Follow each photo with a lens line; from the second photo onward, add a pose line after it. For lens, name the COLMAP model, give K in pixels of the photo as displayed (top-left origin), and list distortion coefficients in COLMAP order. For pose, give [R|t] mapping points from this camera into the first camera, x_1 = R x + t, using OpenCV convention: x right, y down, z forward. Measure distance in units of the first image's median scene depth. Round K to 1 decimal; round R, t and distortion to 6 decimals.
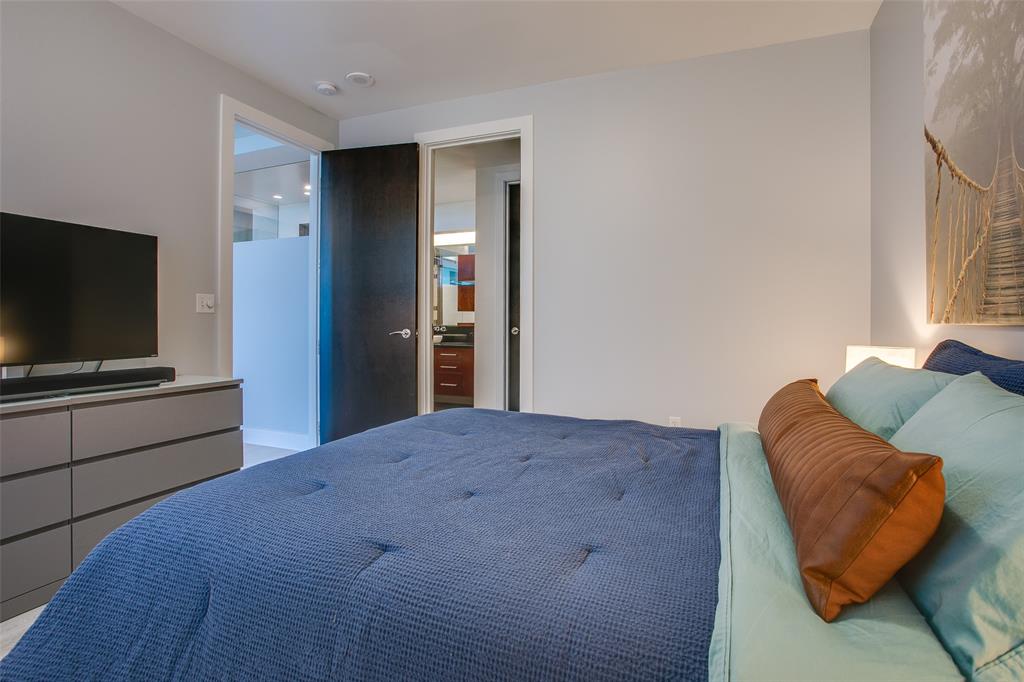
lens RADIAL K [[501.0, 0, 513.3], [0, 501.0, 327.5], [0, 0, 1]] dist [-0.000597, 0.000101]
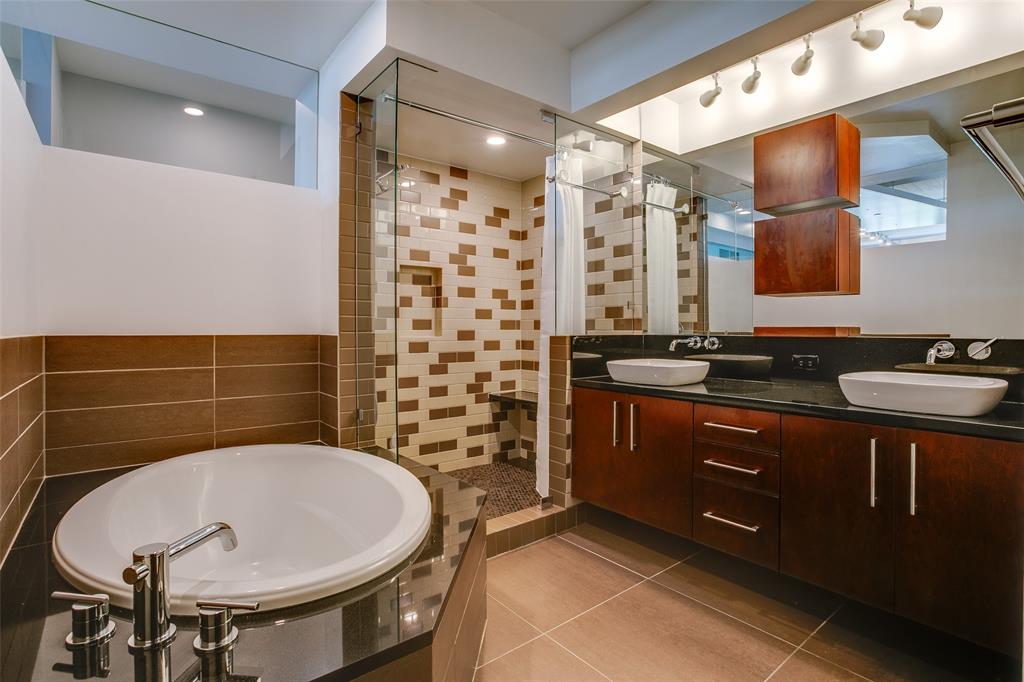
lens RADIAL K [[501.0, 0, 513.3], [0, 501.0, 327.5], [0, 0, 1]] dist [-0.000597, 0.000101]
pose [[0.873995, -0.002931, -0.485927, -0.079731], [-0.002328, 0.999945, -0.010219, -0.004434], [0.485930, 0.010063, 0.873940, 0.547545]]
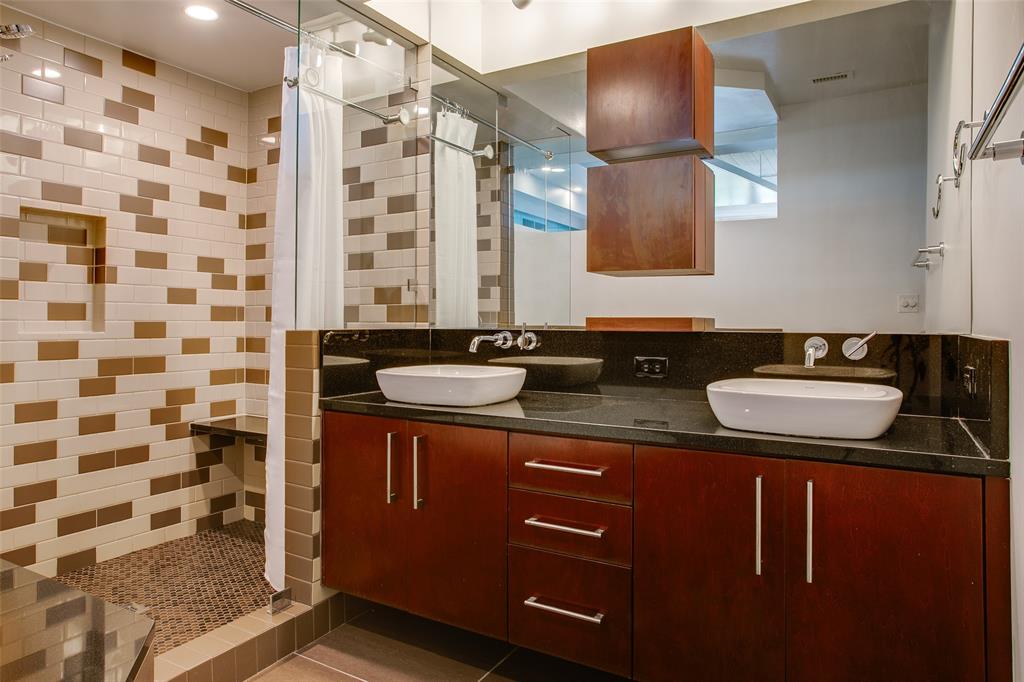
lens RADIAL K [[668.5, 0, 511.2], [0, 668.5, 322.8], [0, 0, 1]] dist [-0.080811, 0.001322]
pose [[0.992165, 0.002290, -0.124917, -0.096227], [-0.003090, 0.999976, -0.006213, -0.004140], [0.124899, 0.006551, 0.992148, 0.598350]]
